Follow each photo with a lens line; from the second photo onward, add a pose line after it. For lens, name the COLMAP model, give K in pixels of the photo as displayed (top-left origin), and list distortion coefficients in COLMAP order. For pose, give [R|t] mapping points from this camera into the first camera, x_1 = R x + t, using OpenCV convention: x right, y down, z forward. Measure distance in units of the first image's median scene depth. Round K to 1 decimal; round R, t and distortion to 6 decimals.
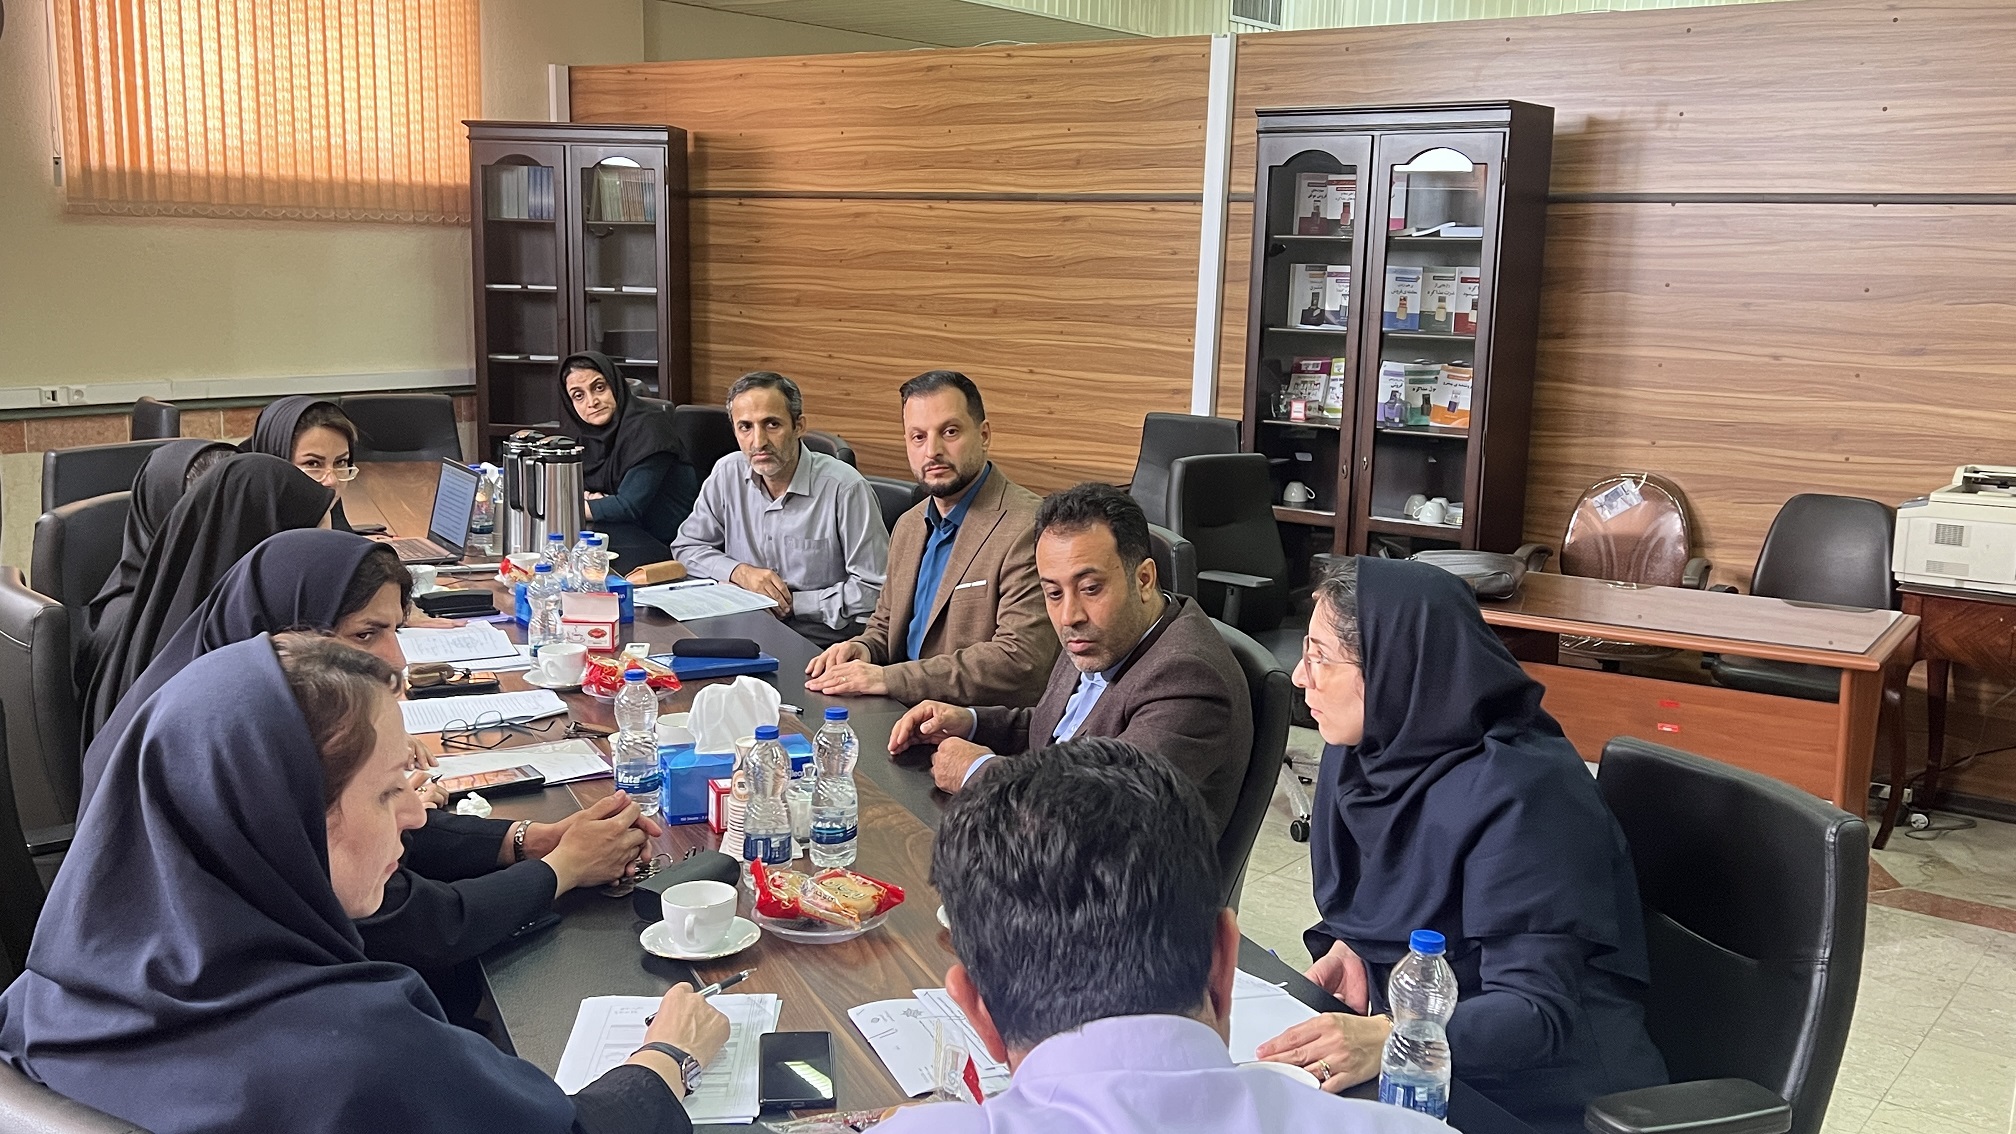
lens RADIAL K [[1881.7, 0, 997.6], [0, 1881.7, 597.8], [0, 0, 1]] dist [0.035409, 0.000000]
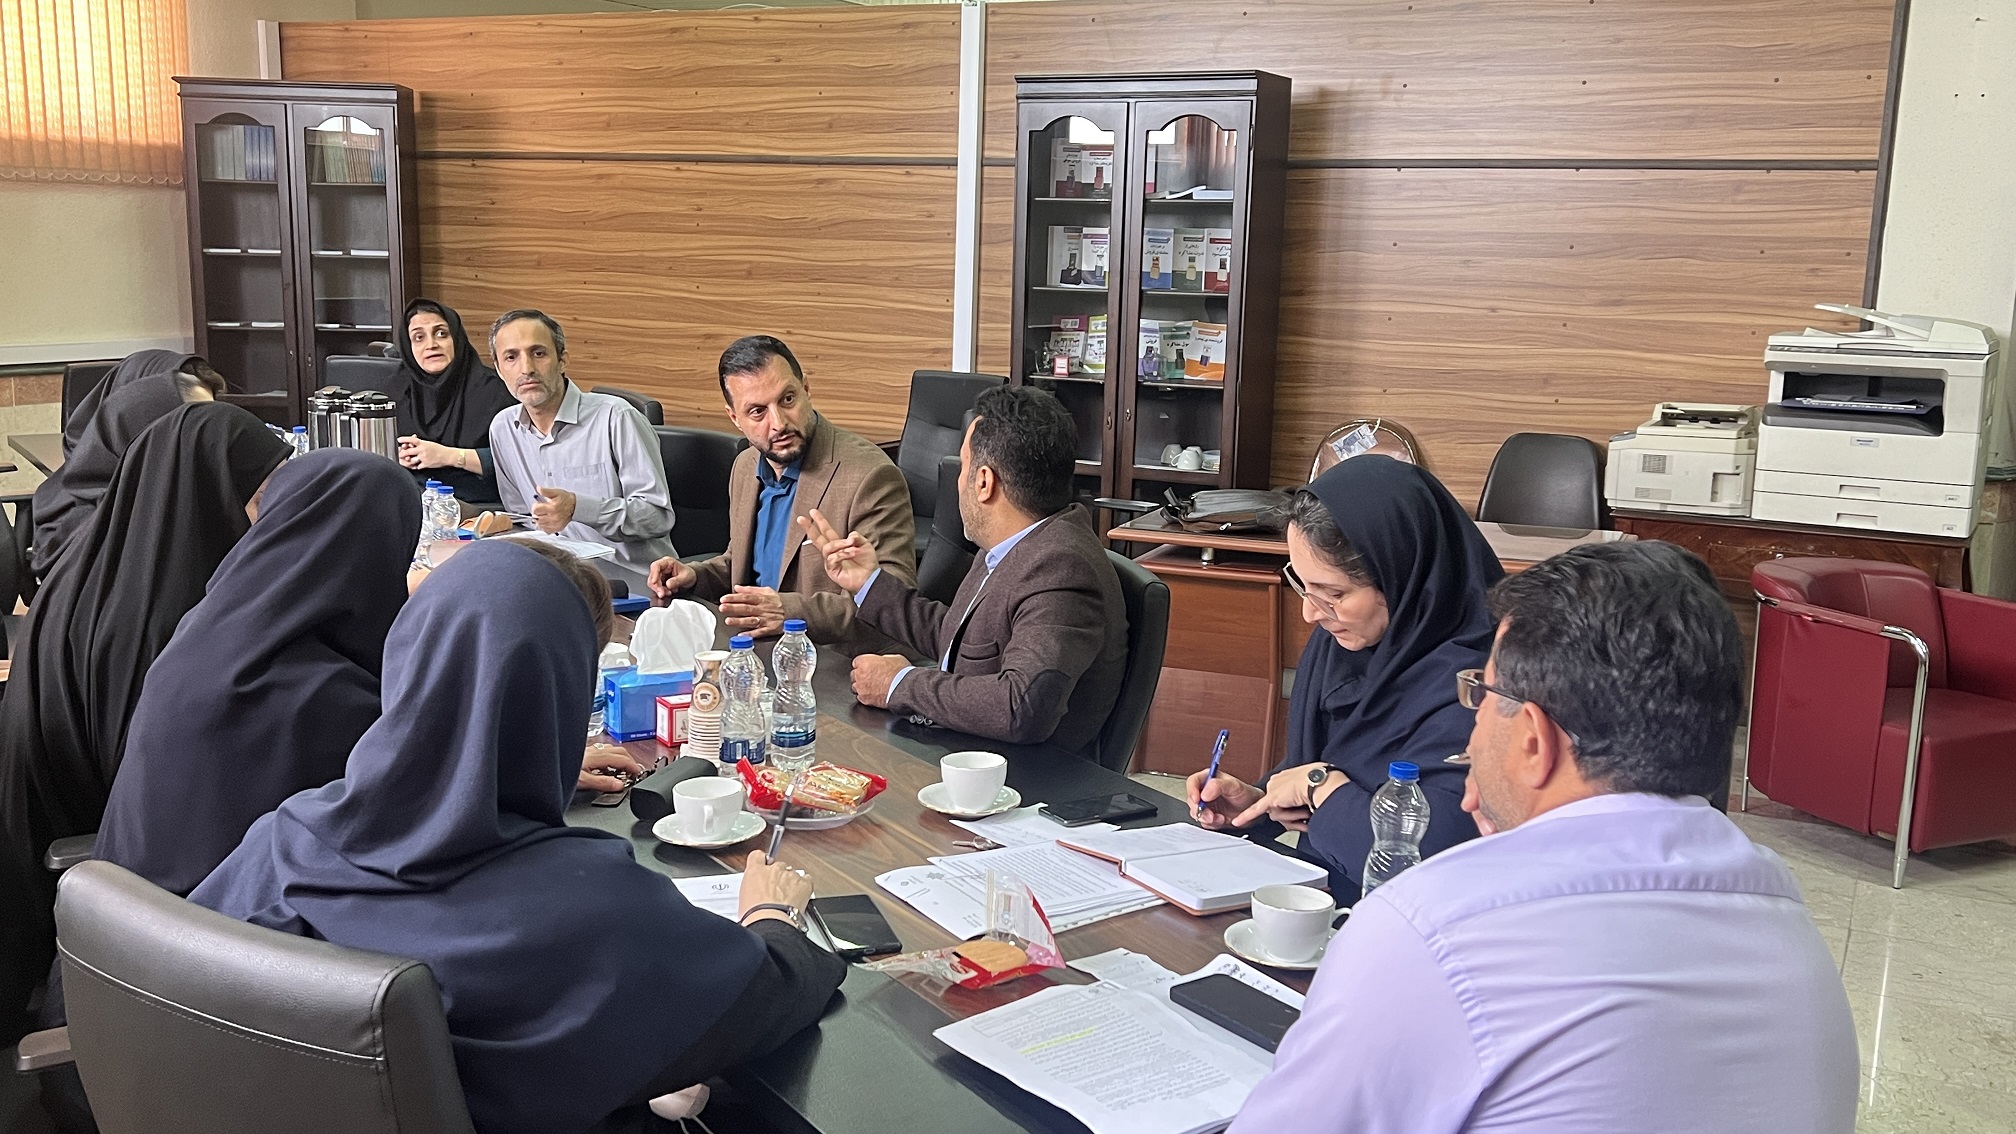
lens RADIAL K [[1881.7, 0, 992.4], [0, 1881.7, 604.5], [0, 0, 1]] dist [0.035409, 0.000000]
pose [[0.984820, -0.034038, 0.170208, -0.053429], [0.031254, 0.999331, 0.019012, 0.011202], [-0.170741, -0.013404, 0.985225, -0.025034]]
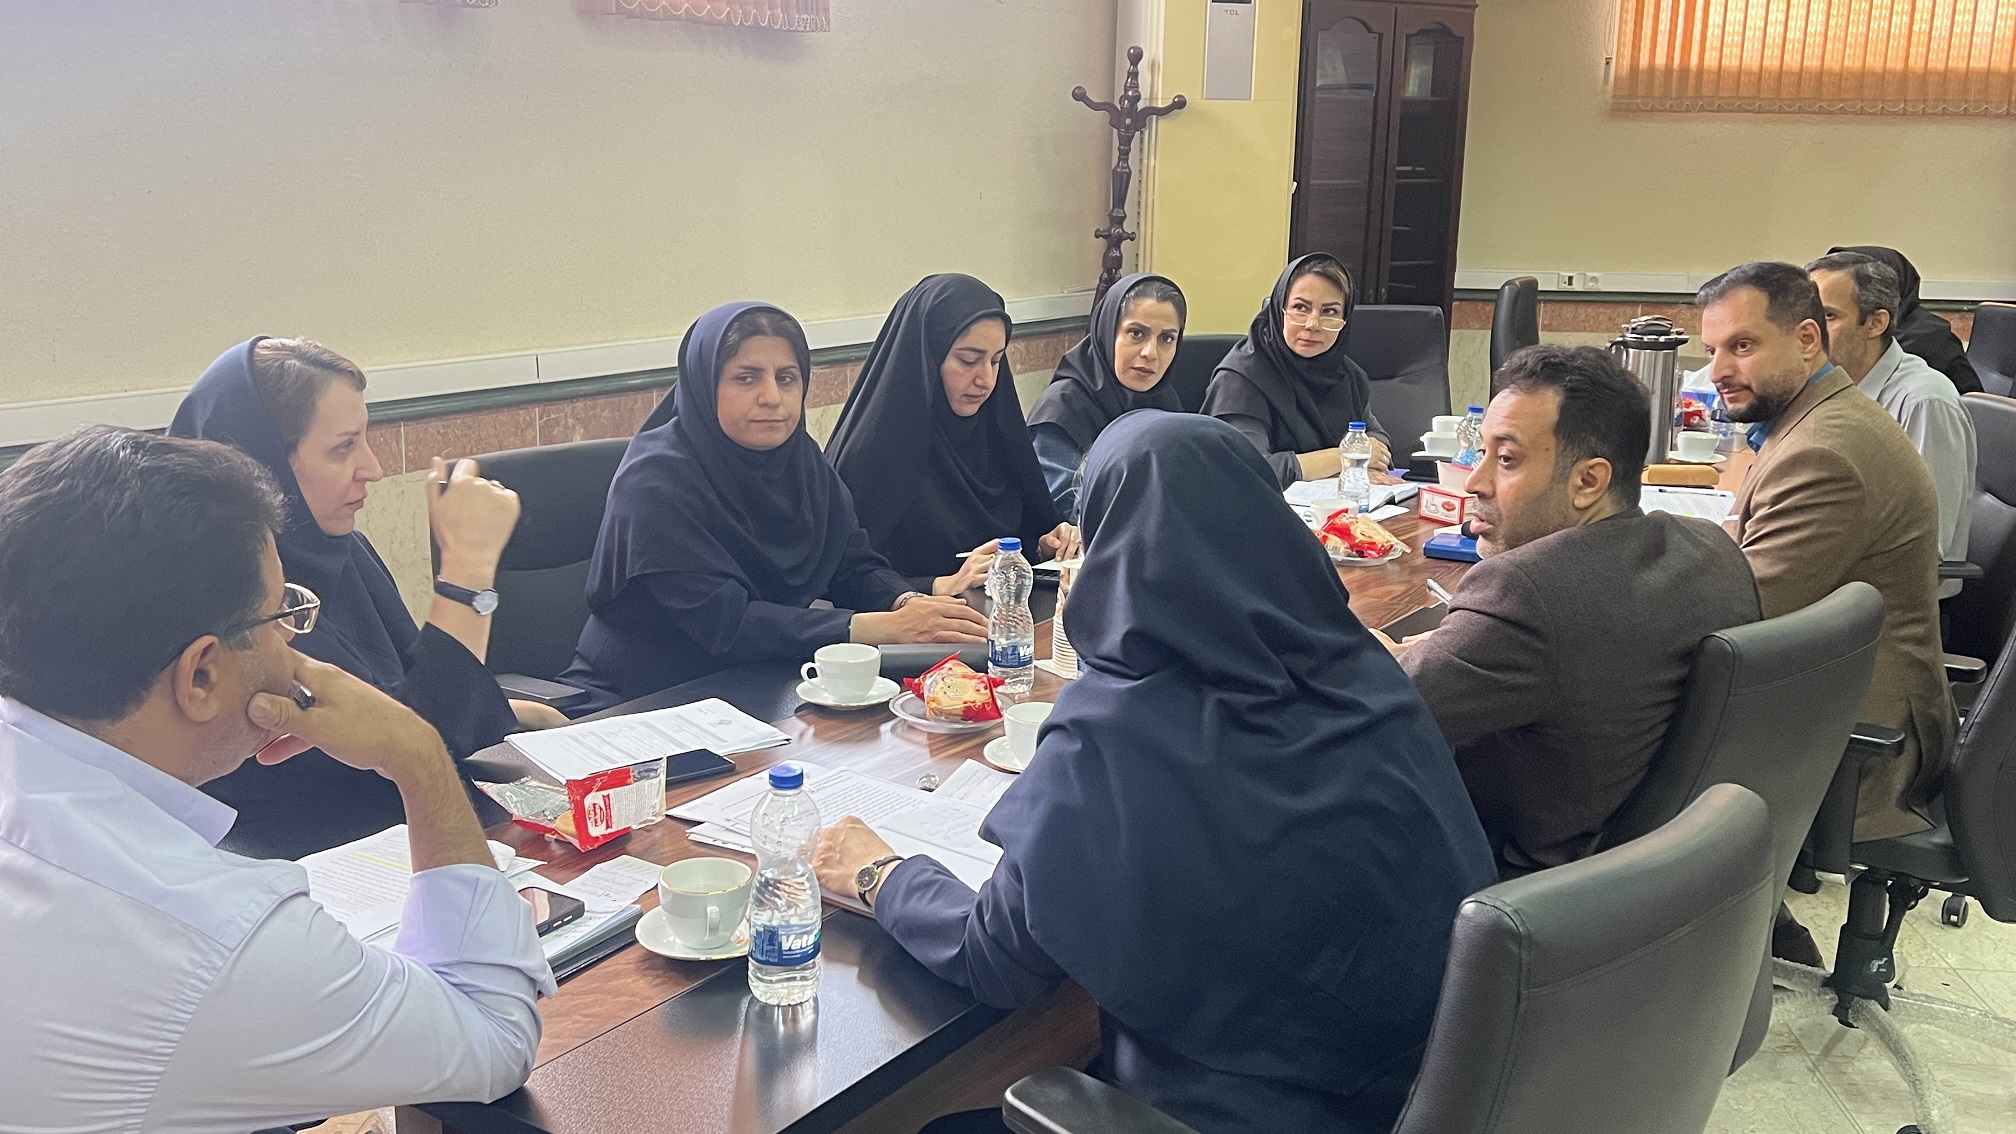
lens RADIAL K [[1881.7, 0, 999.9], [0, 1881.7, 576.5], [0, 0, 1]] dist [0.035409, 0.000000]
pose [[0.549223, 0.185981, -0.814718, 0.241597], [-0.162836, 0.980051, 0.113950, -0.010008], [0.819658, 0.070081, 0.568550, 0.128053]]
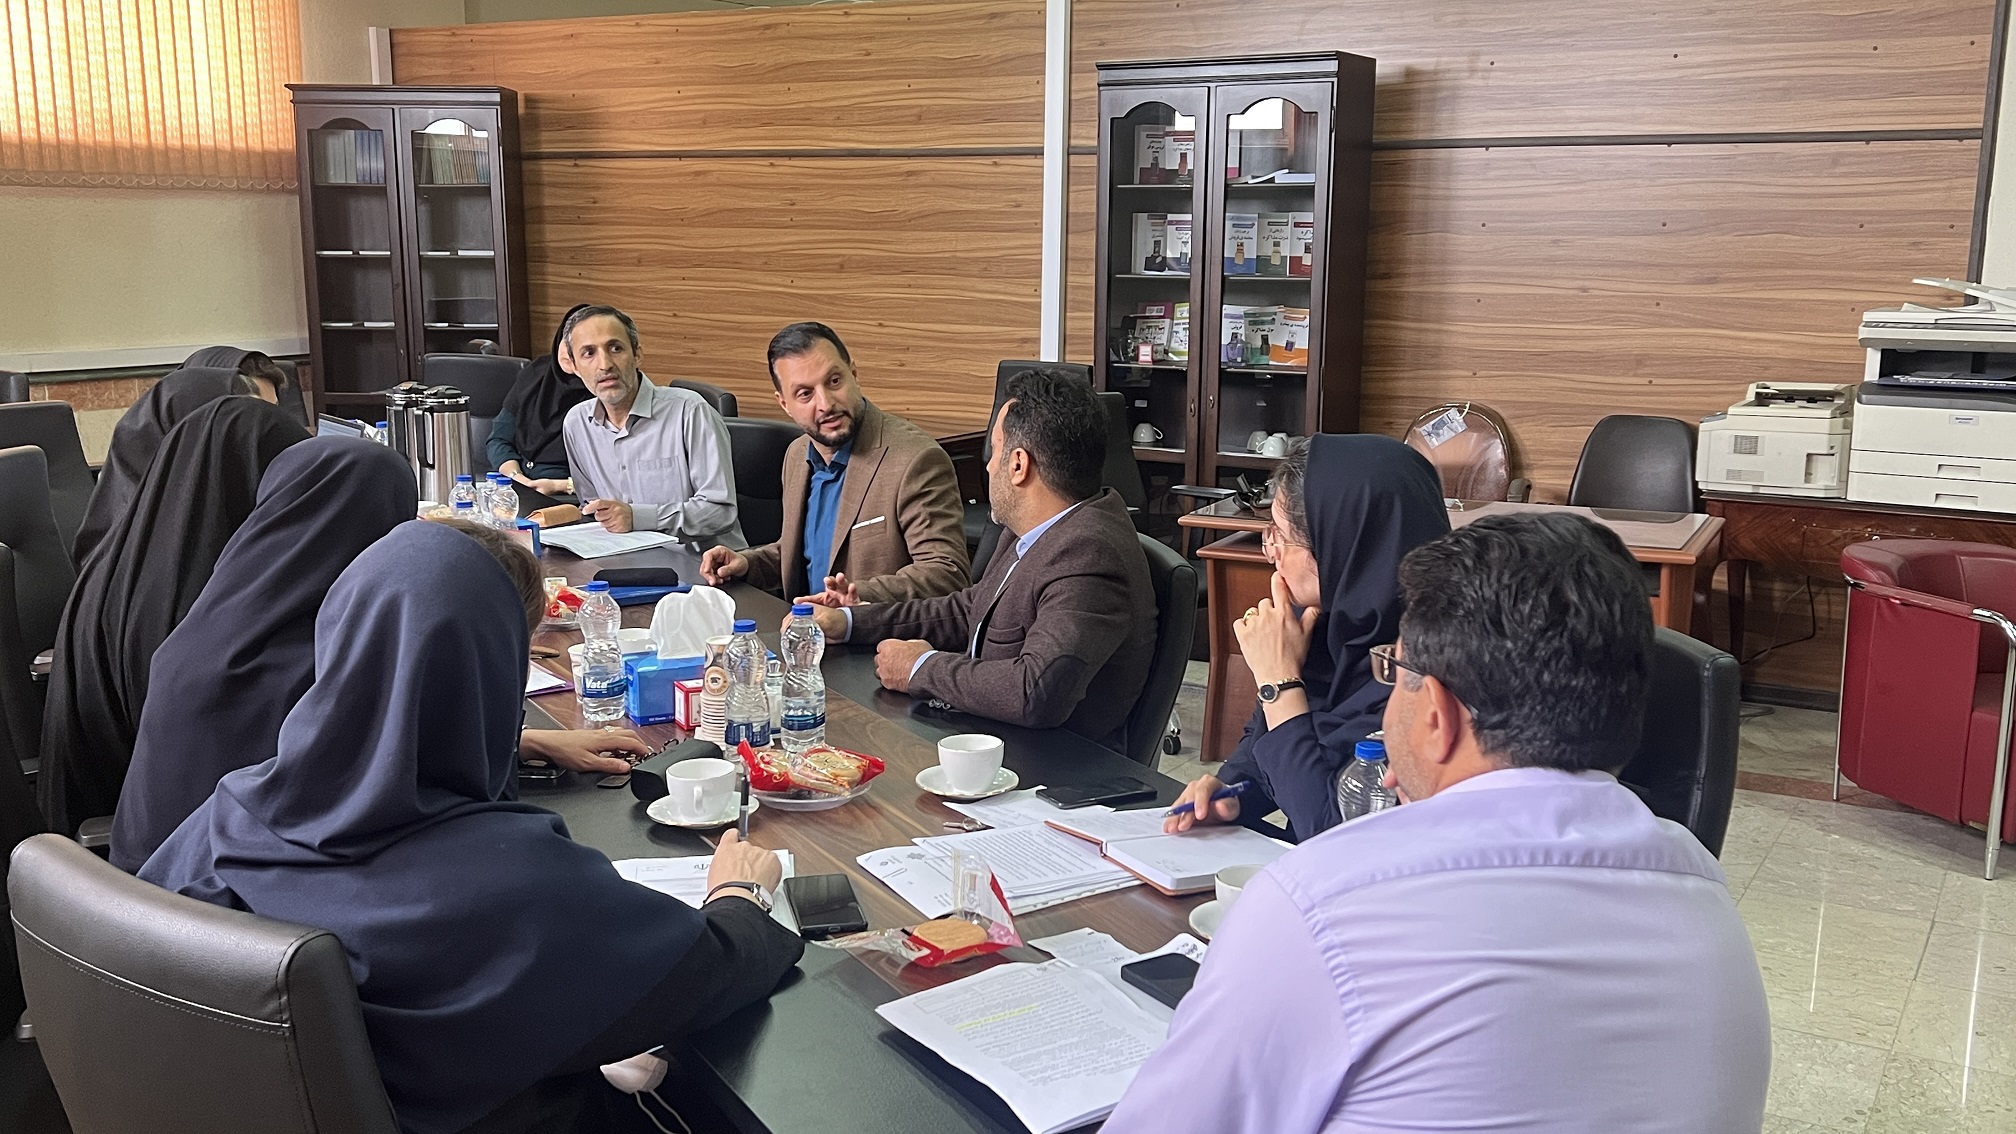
lens RADIAL K [[1881.7, 0, 1009.4], [0, 1881.7, 603.4], [0, 0, 1]] dist [0.035409, 0.000000]
pose [[0.993512, -0.039300, 0.106720, -0.028239], [0.037398, 0.999105, 0.019770, 0.014079], [-0.107401, -0.015651, 0.994093, -0.028535]]
